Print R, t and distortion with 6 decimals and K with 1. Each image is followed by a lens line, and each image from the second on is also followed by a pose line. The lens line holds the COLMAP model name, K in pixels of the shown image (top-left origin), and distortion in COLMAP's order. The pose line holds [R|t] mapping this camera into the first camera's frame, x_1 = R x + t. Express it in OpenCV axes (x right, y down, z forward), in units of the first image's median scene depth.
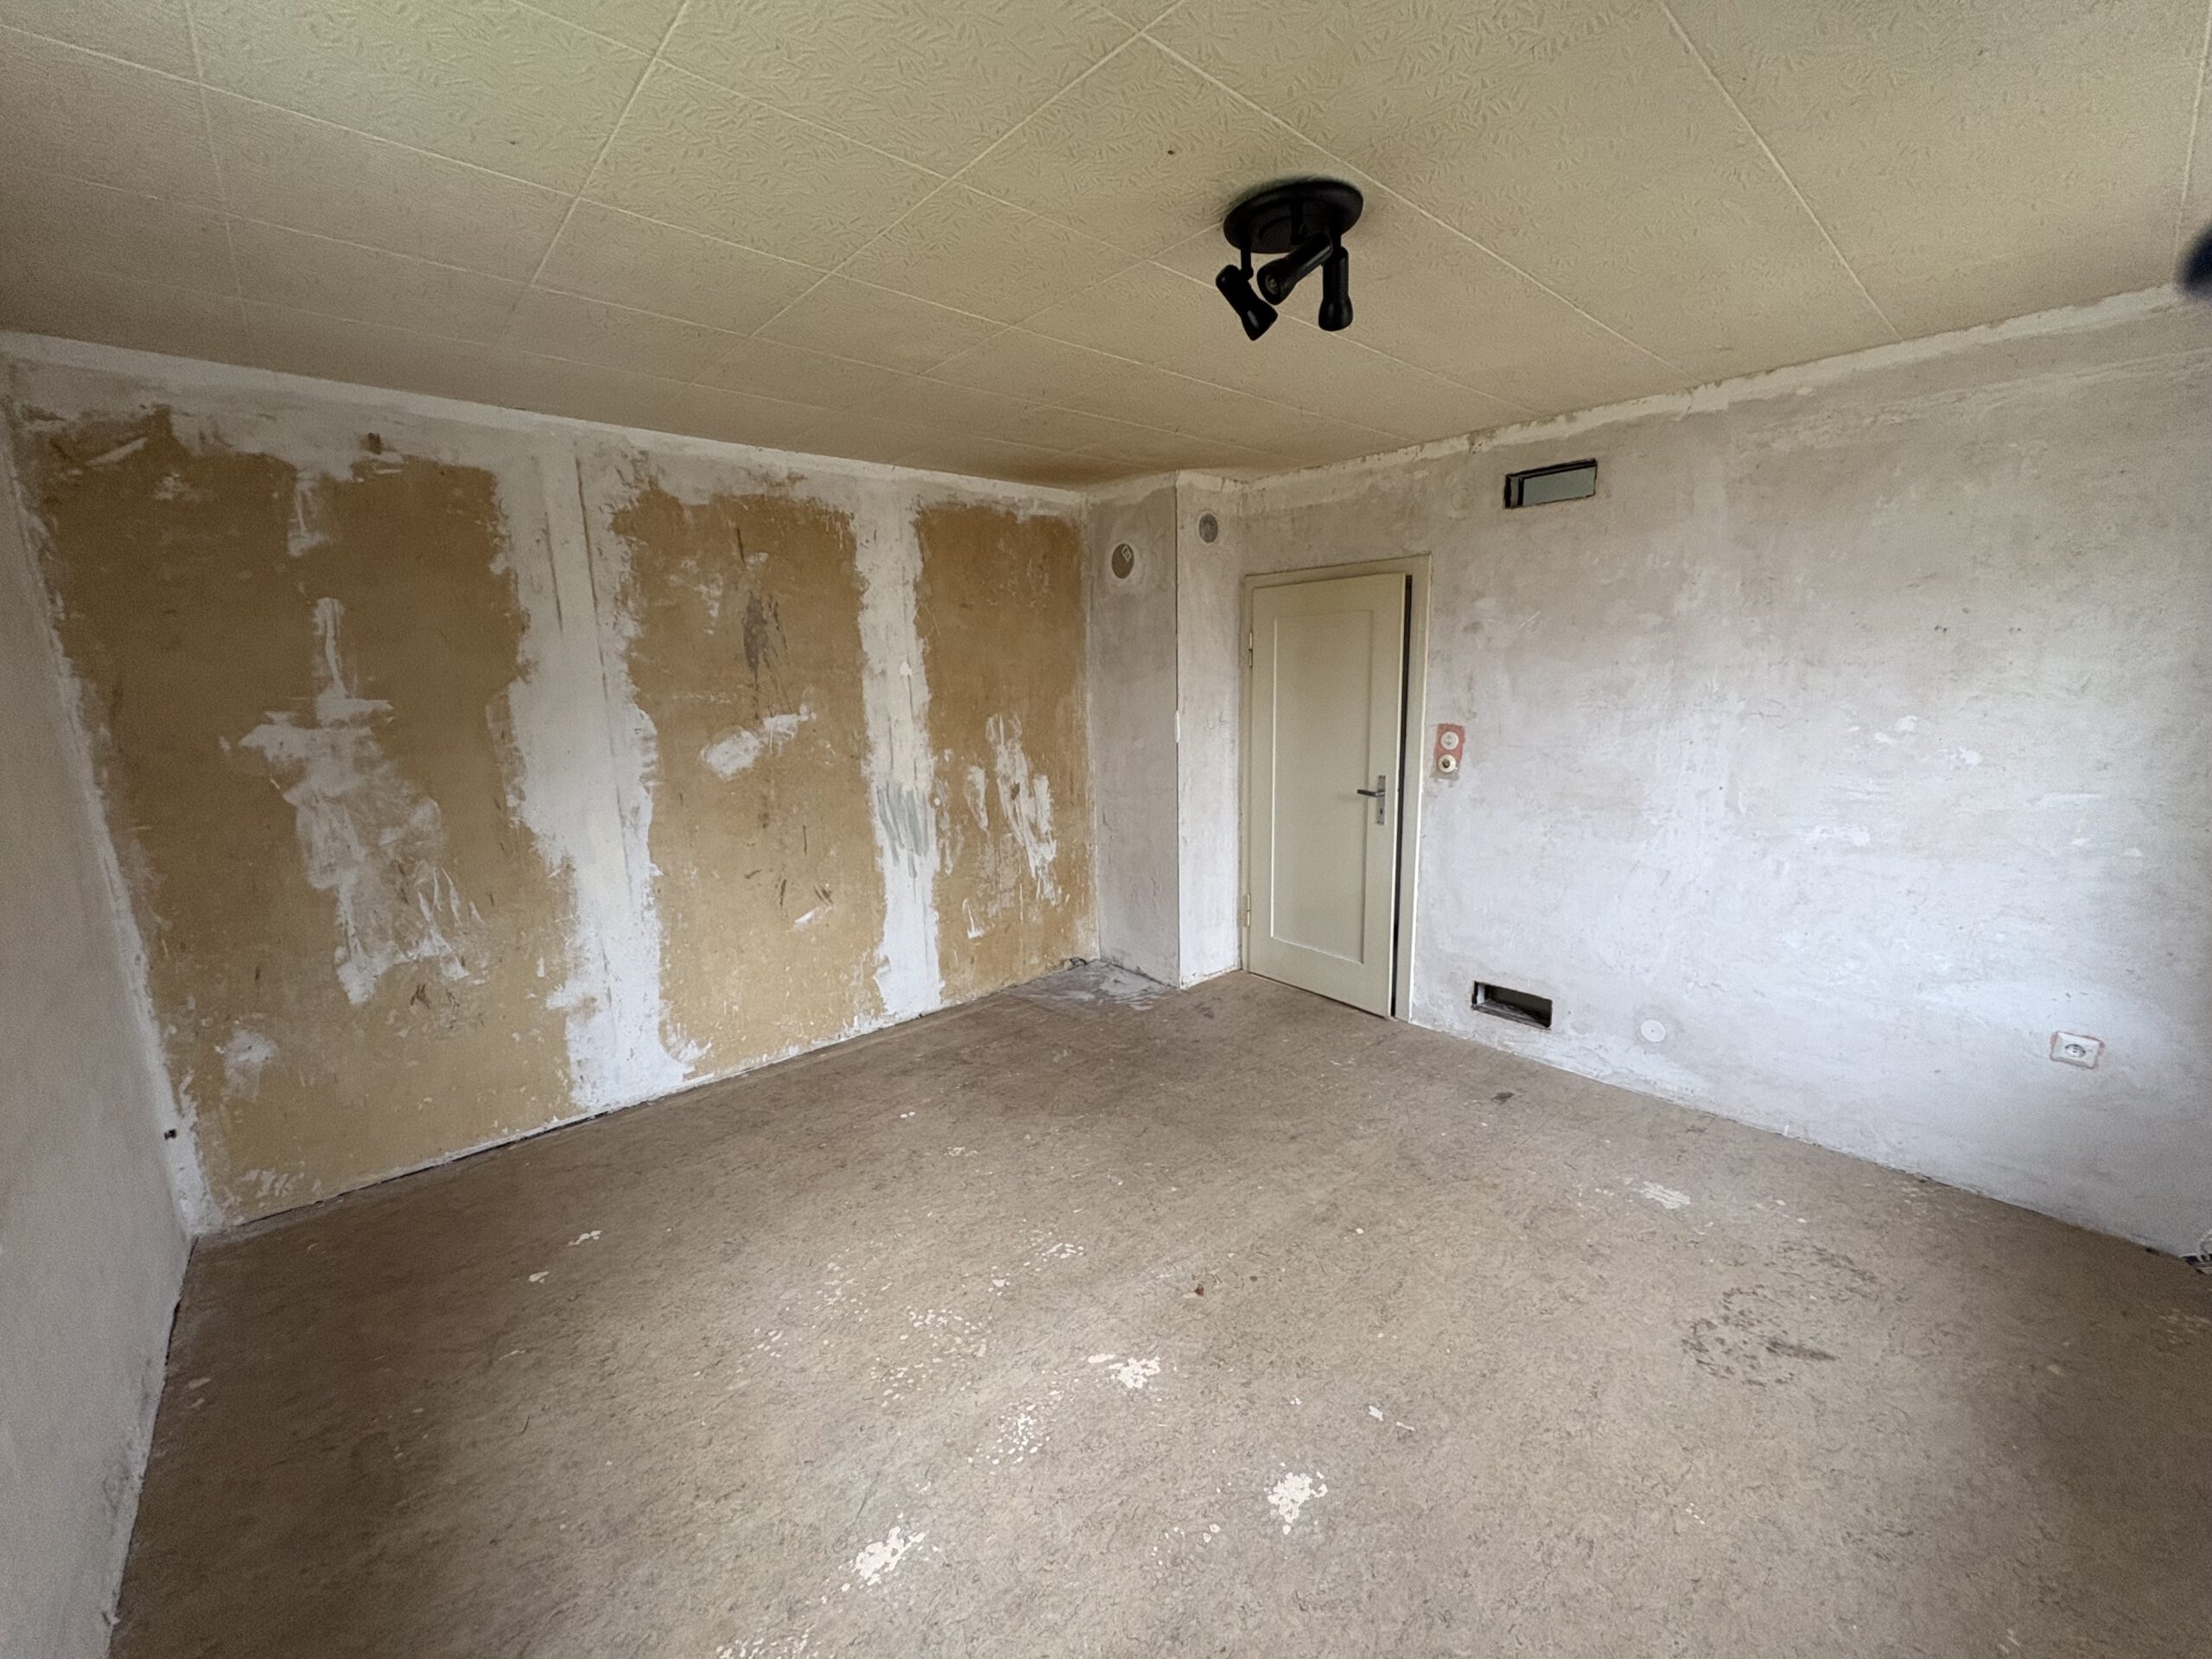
lens RADIAL K [[876.8, 0, 1101.5], [0, 876.8, 826.3], [0, 0, 1]] dist [0.001444, -0.000411]
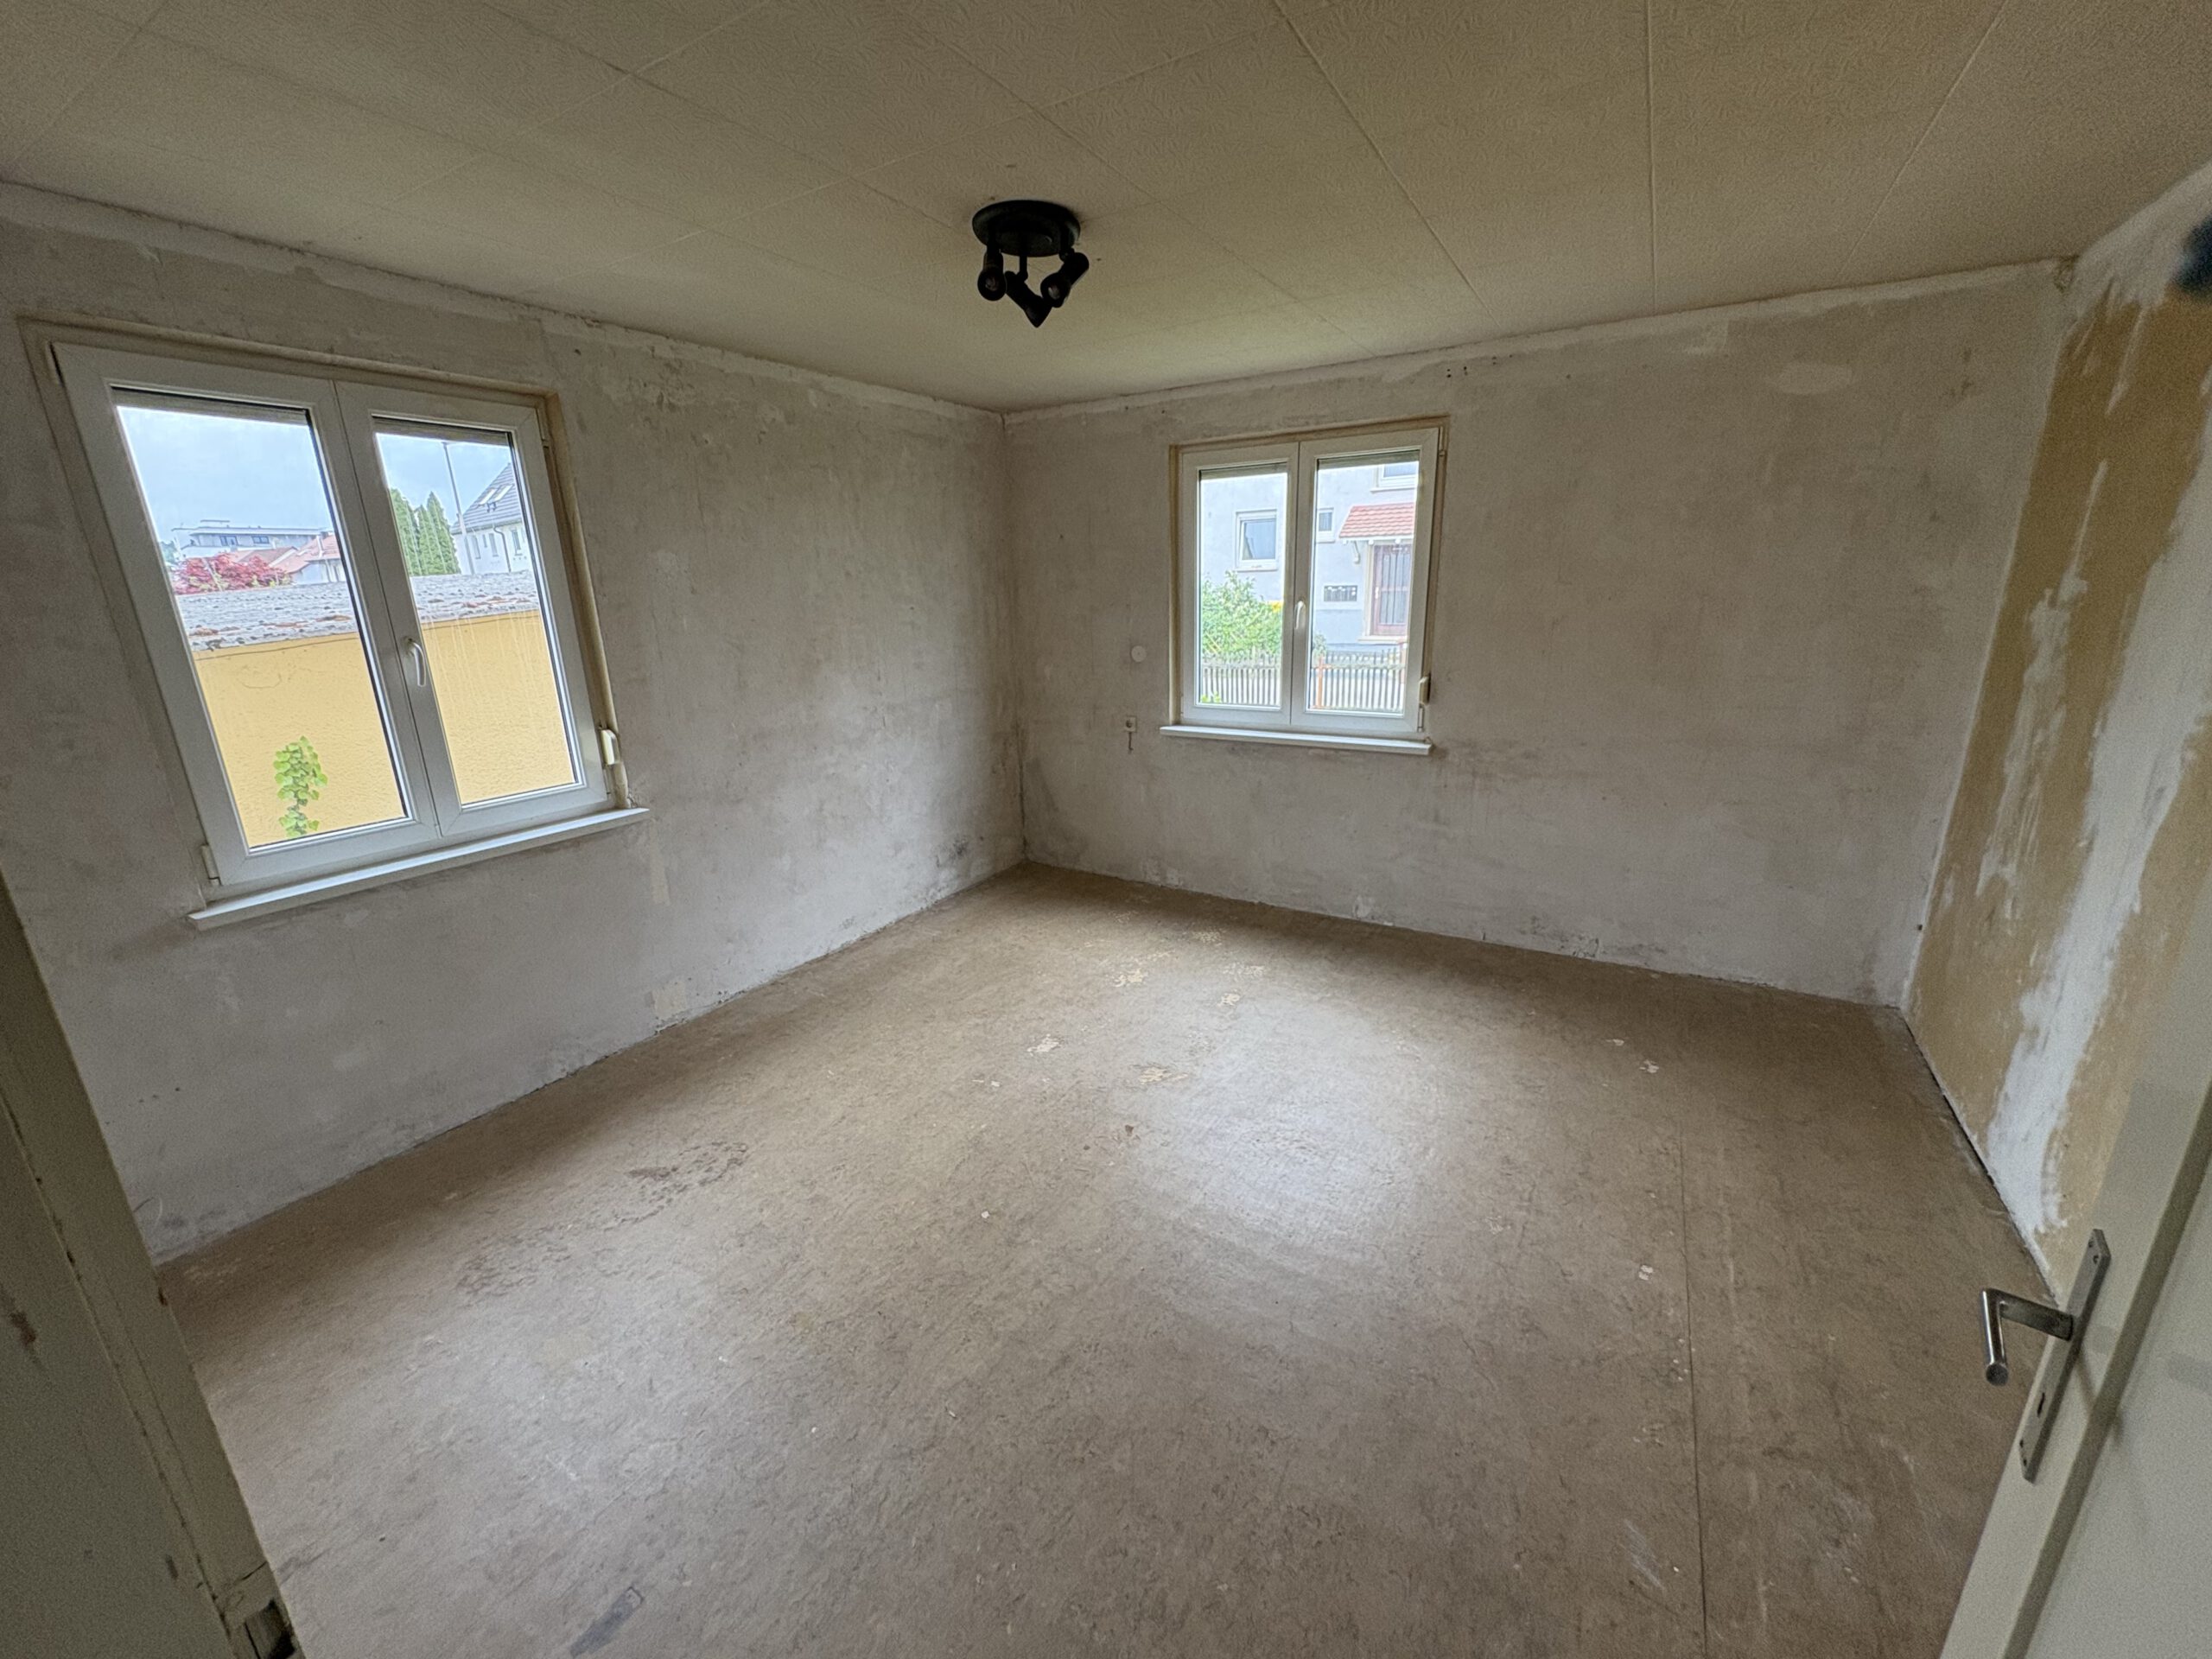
lens RADIAL K [[876.8, 0, 1106.9], [0, 876.8, 826.0], [0, 0, 1]] dist [0.001444, -0.000411]
pose [[-0.951395, 0.123776, -0.282005, 0.308638], [-0.010981, 0.901464, 0.432715, -0.250790], [0.307777, 0.414780, -0.856289, 1.340169]]
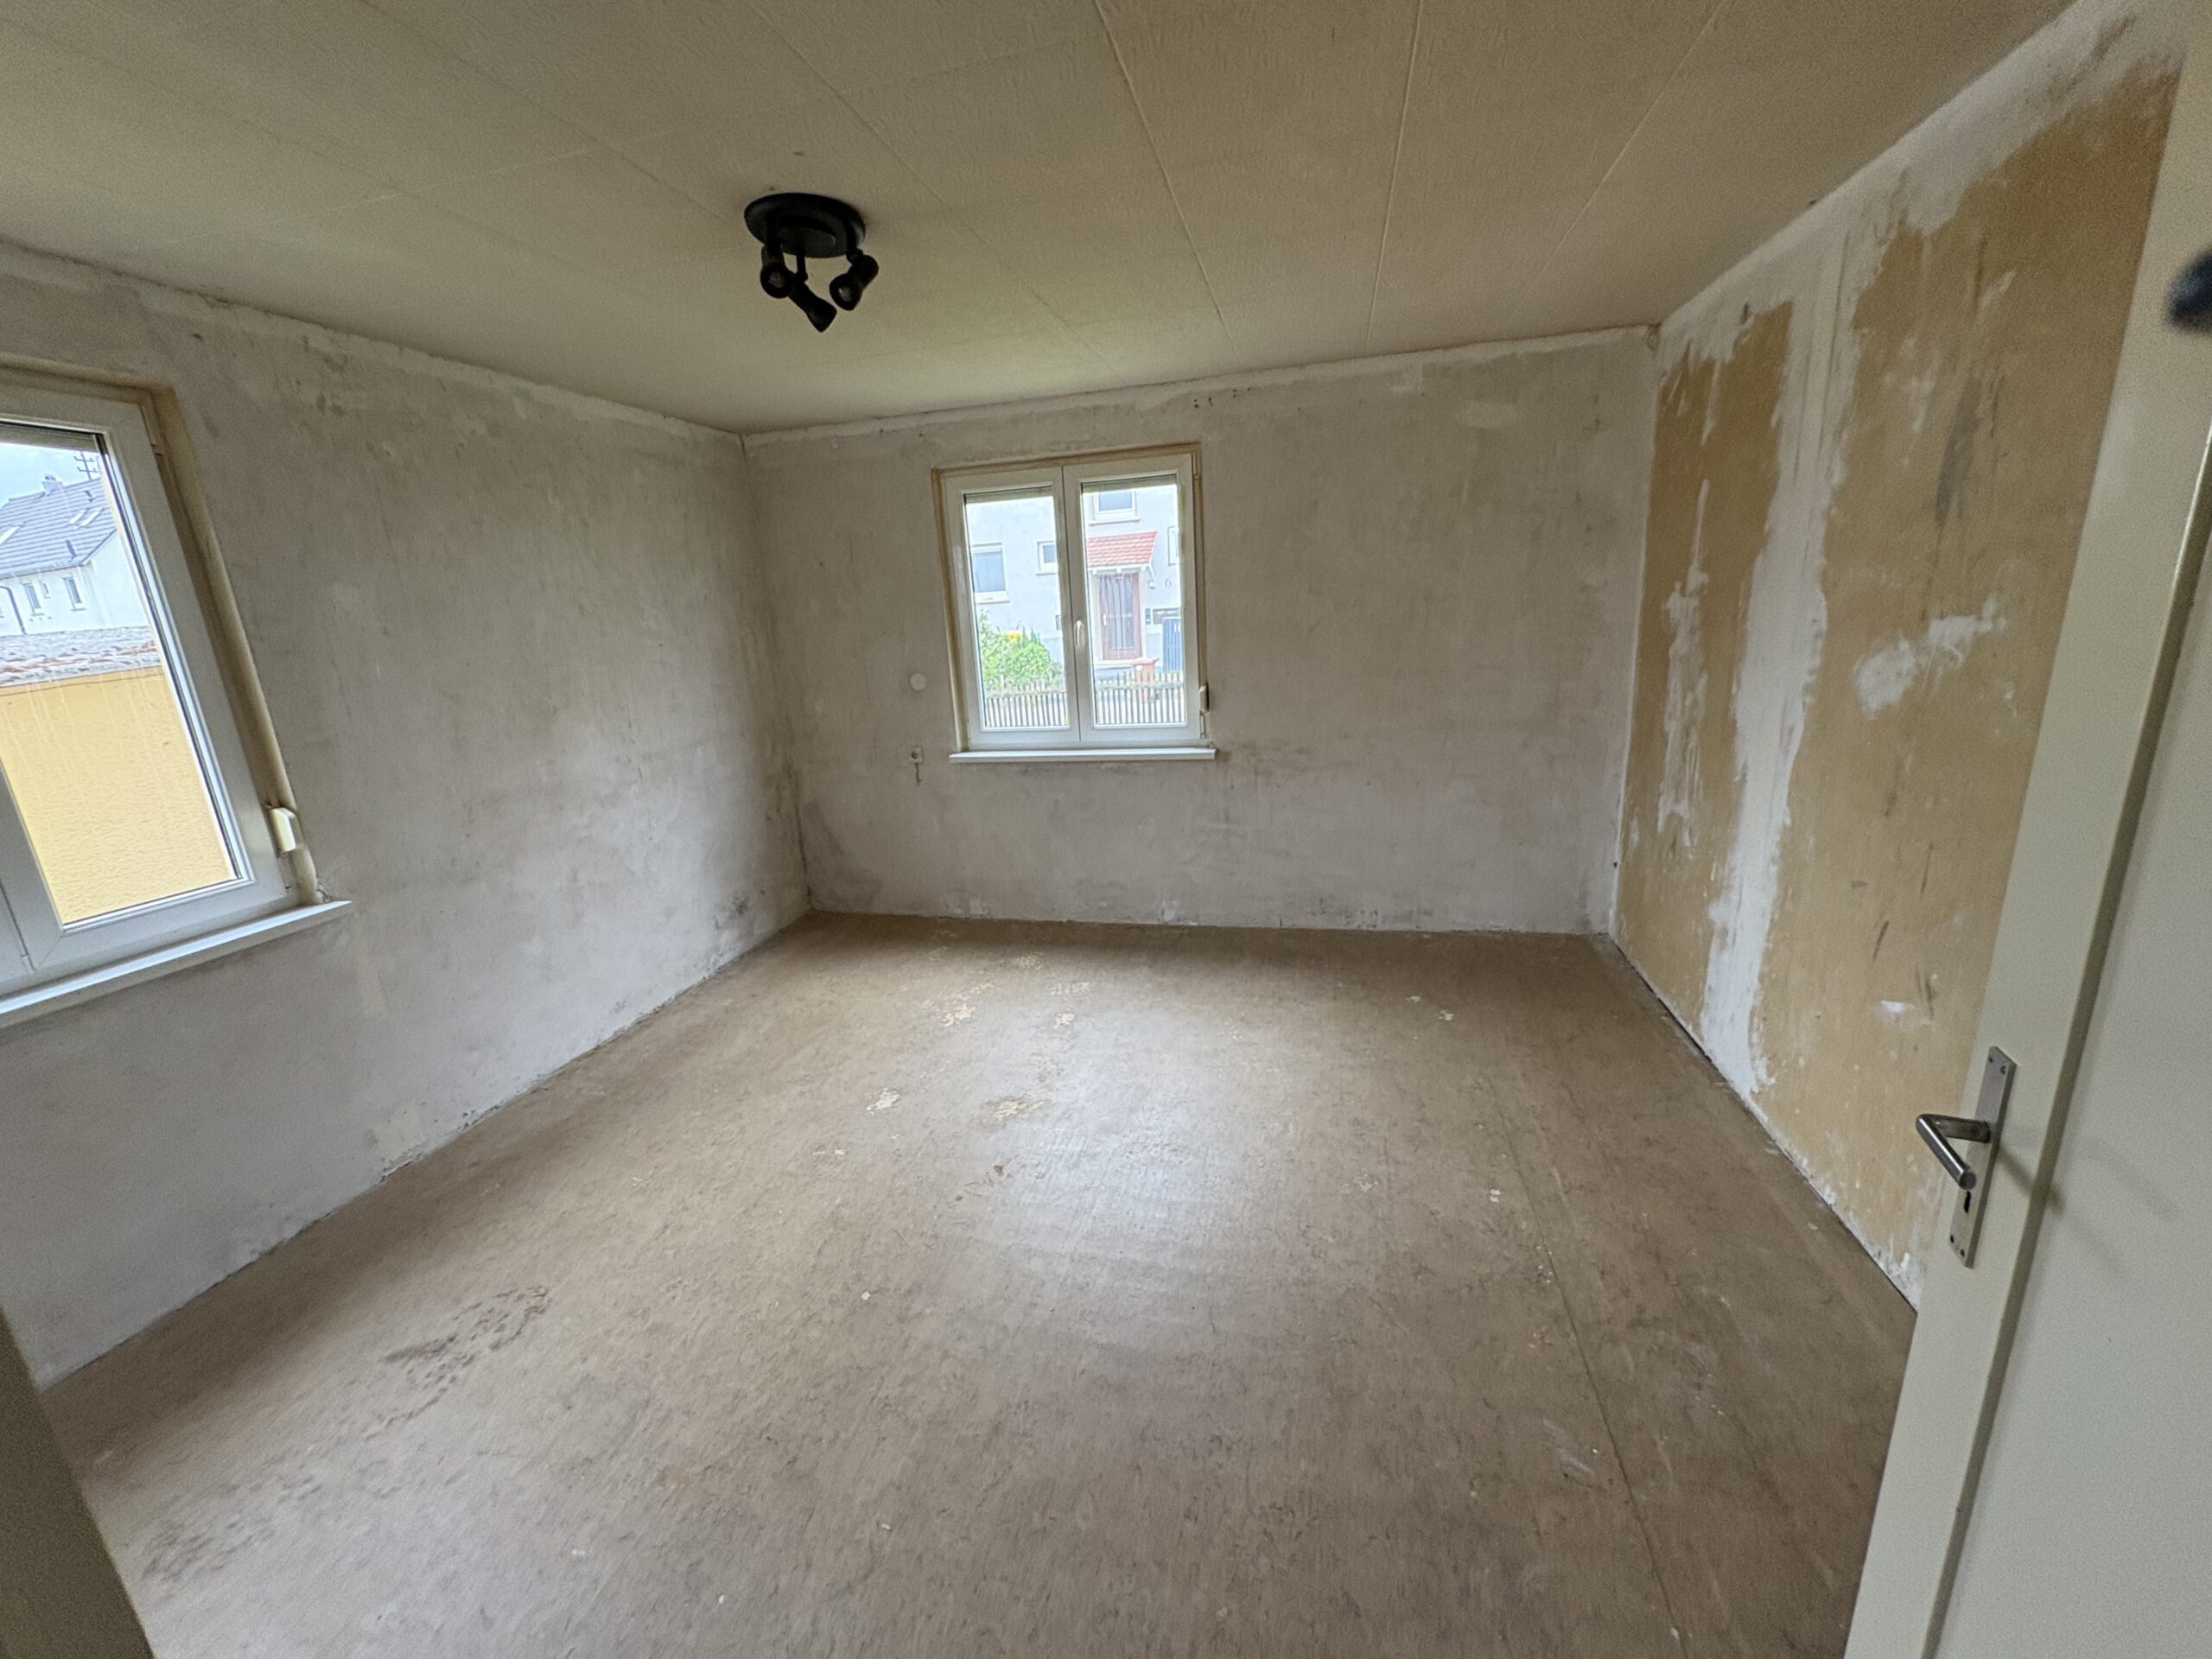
lens RADIAL K [[876.8, 0, 1105.1], [0, 876.8, 825.9], [0, 0, 1]] dist [0.001444, -0.000411]
pose [[-0.815953, 0.206907, -0.539825, 0.376393], [-0.027342, 0.918905, 0.393531, -0.229386], [0.577472, 0.335862, -0.744125, 1.291820]]
